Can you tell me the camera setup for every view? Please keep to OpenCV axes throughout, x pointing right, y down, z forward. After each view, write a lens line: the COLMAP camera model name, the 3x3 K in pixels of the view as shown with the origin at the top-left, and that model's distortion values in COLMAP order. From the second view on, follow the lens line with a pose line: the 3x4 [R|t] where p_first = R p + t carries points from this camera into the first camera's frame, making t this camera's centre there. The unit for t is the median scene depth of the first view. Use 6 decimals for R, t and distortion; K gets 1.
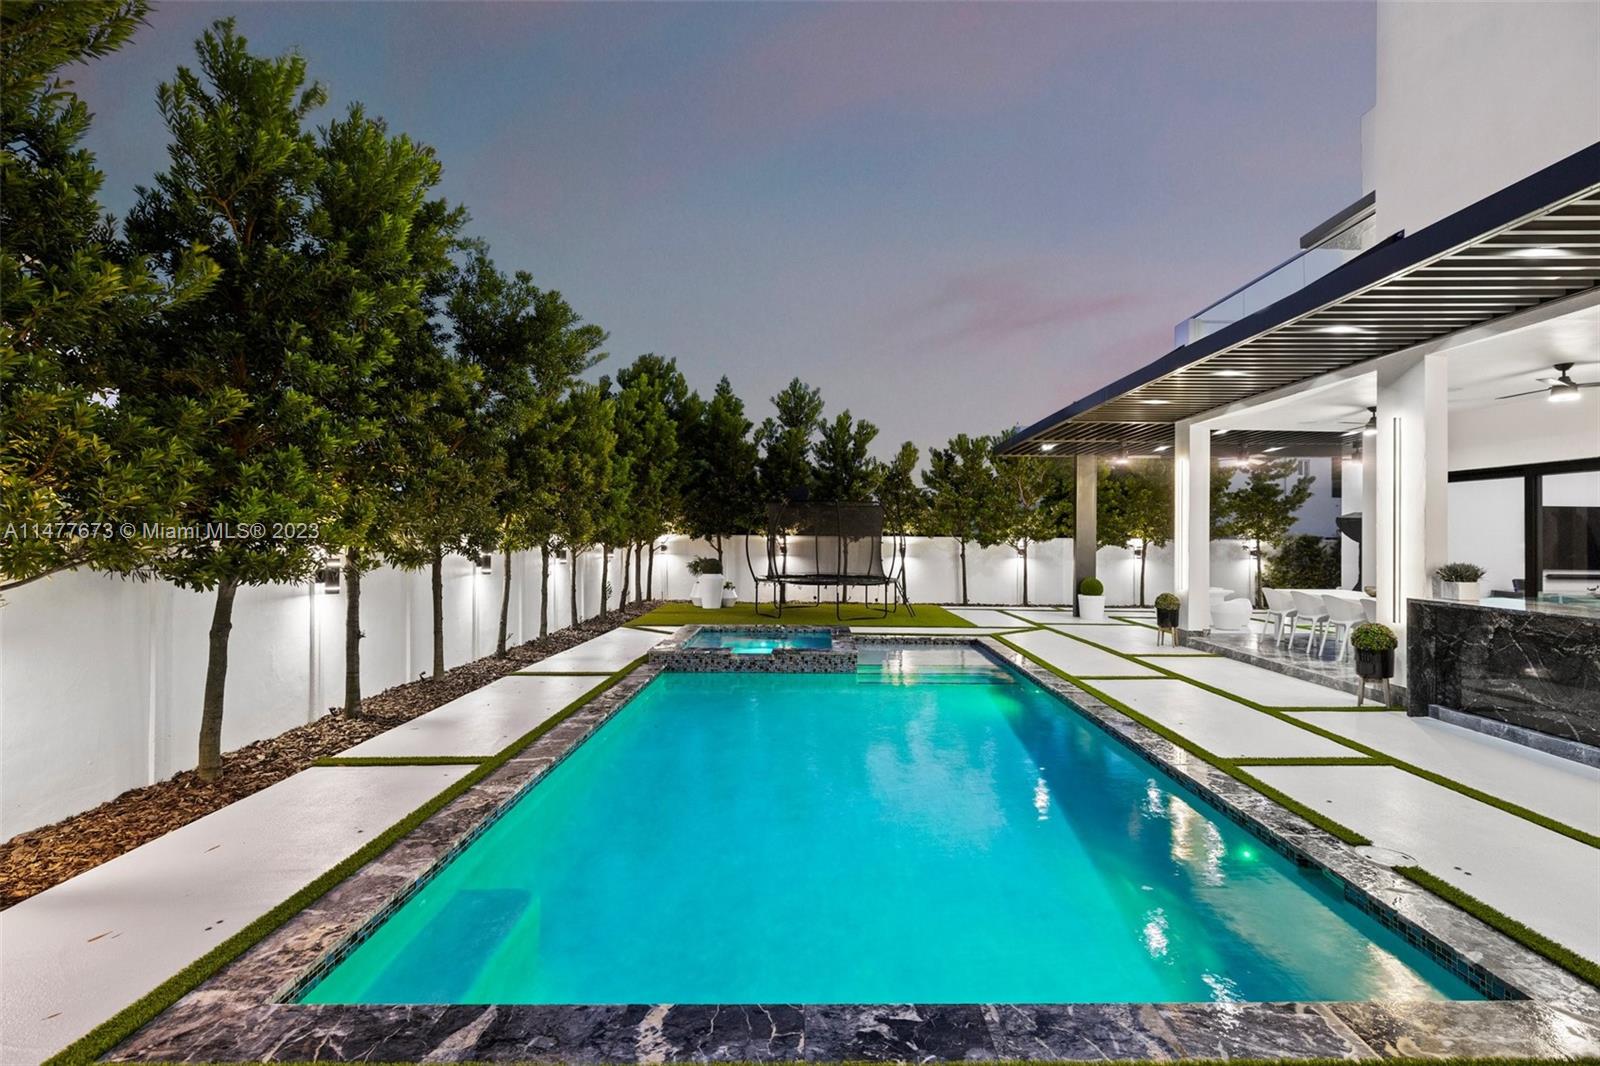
lens RADIAL K [[738.2, 0, 823.8], [0, 738.2, 528.0], [0, 0, 1]] dist [-0.004013, 0.000790]
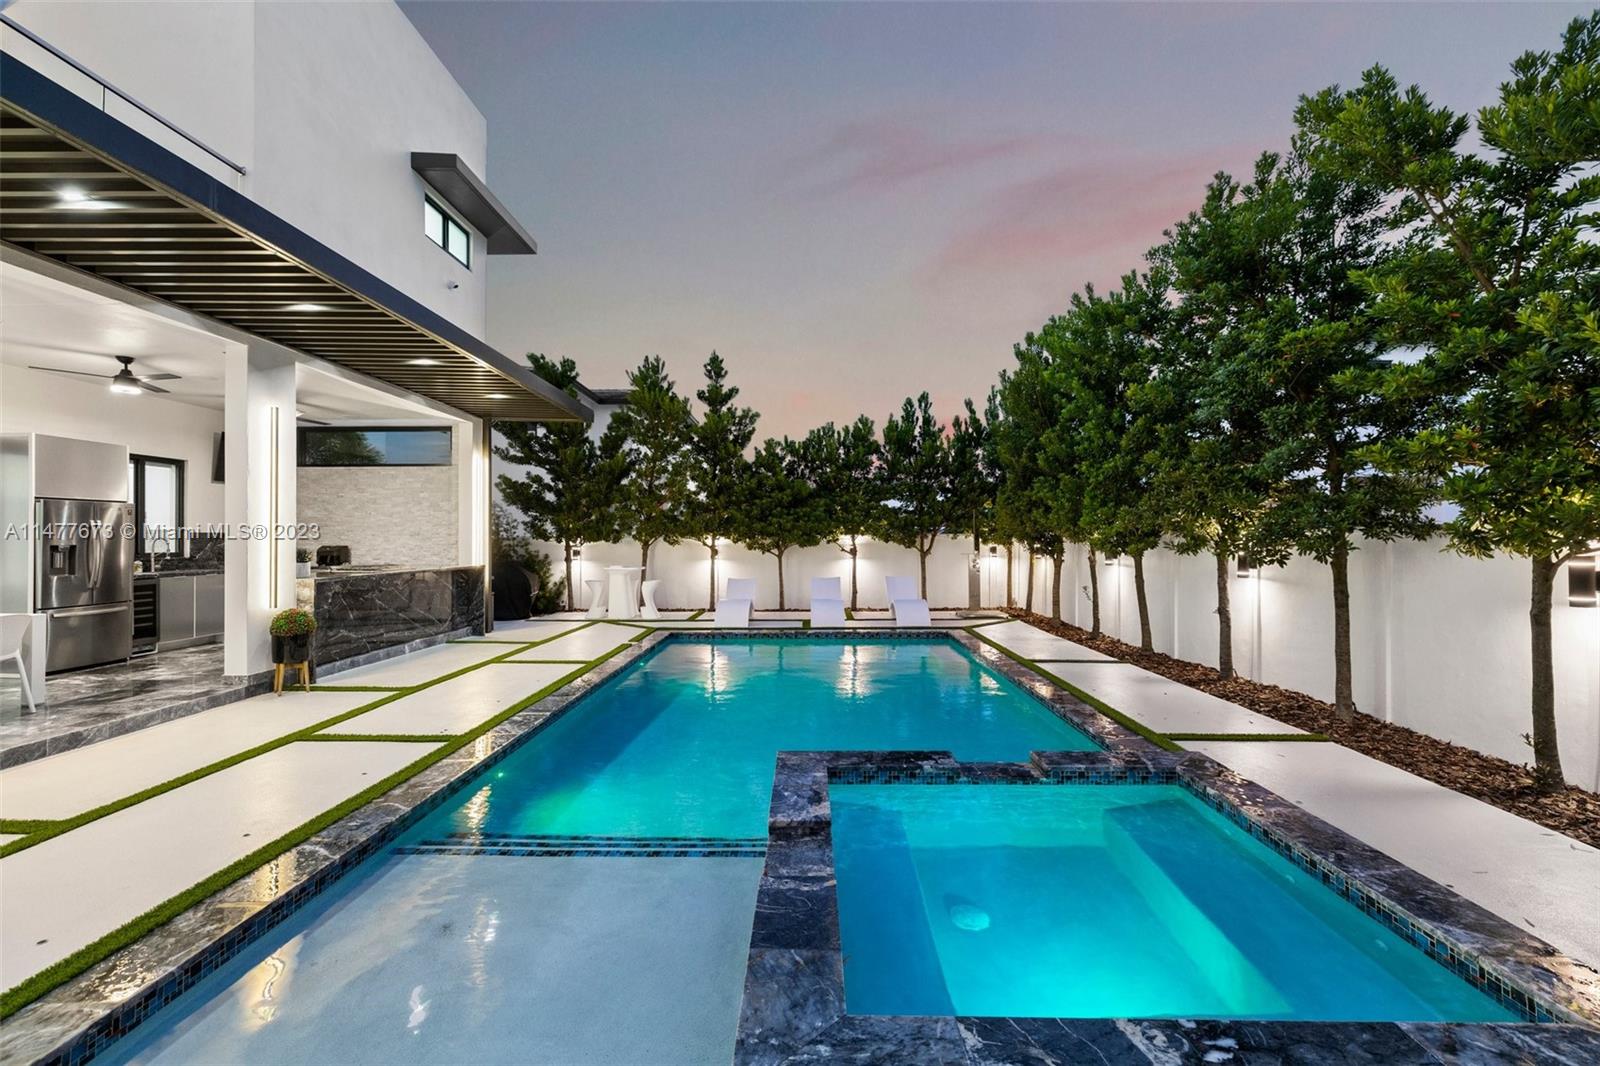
lens RADIAL K [[677.4, 0, 801.0], [0, 677.4, 532.7], [0, 0, 1]] dist [0.001095, -0.000900]
pose [[-0.999914, -0.006680, 0.011243, 0.026627], [-0.006865, 0.999841, -0.016487, 0.022660], [-0.011131, -0.016563, -0.999801, 1.259242]]
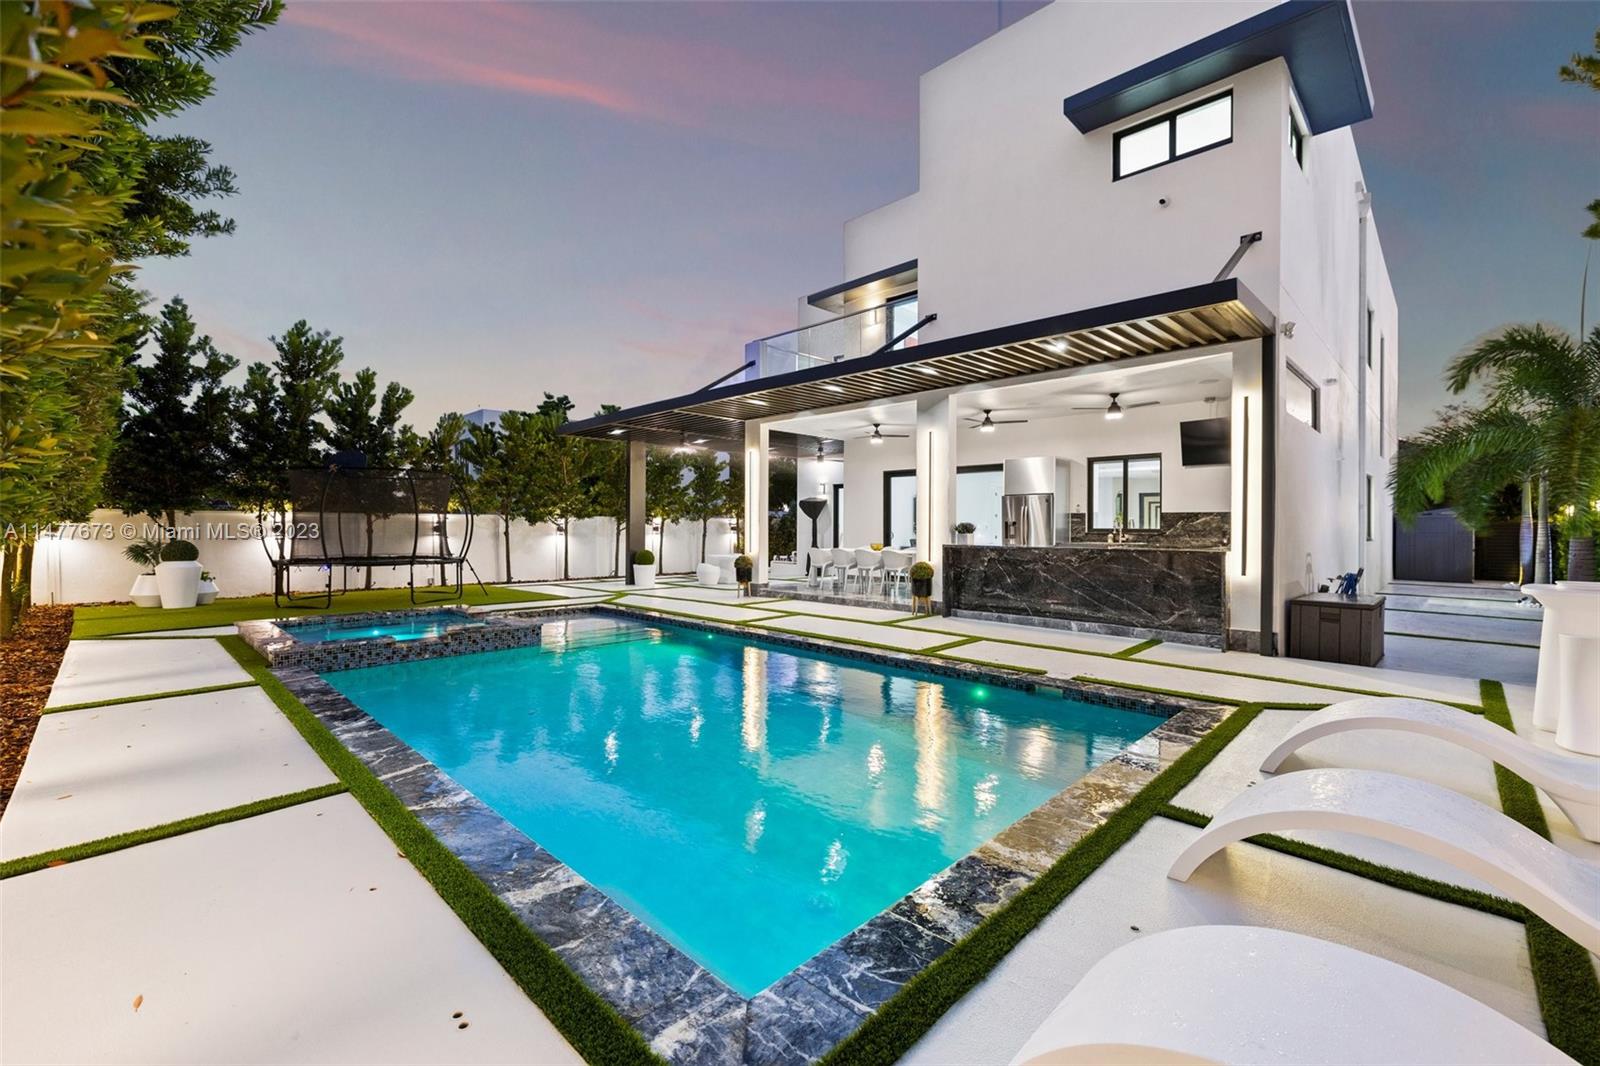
lens RADIAL K [[687.8, 0, 806.2], [0, 687.8, 530.5], [0, 0, 1]] dist [0.006567, 0.000634]
pose [[0.701754, -0.011058, 0.712334, -0.303190], [-0.003857, 0.999806, 0.019320, 0.022699], [-0.712409, -0.016306, 0.701575, 0.097403]]
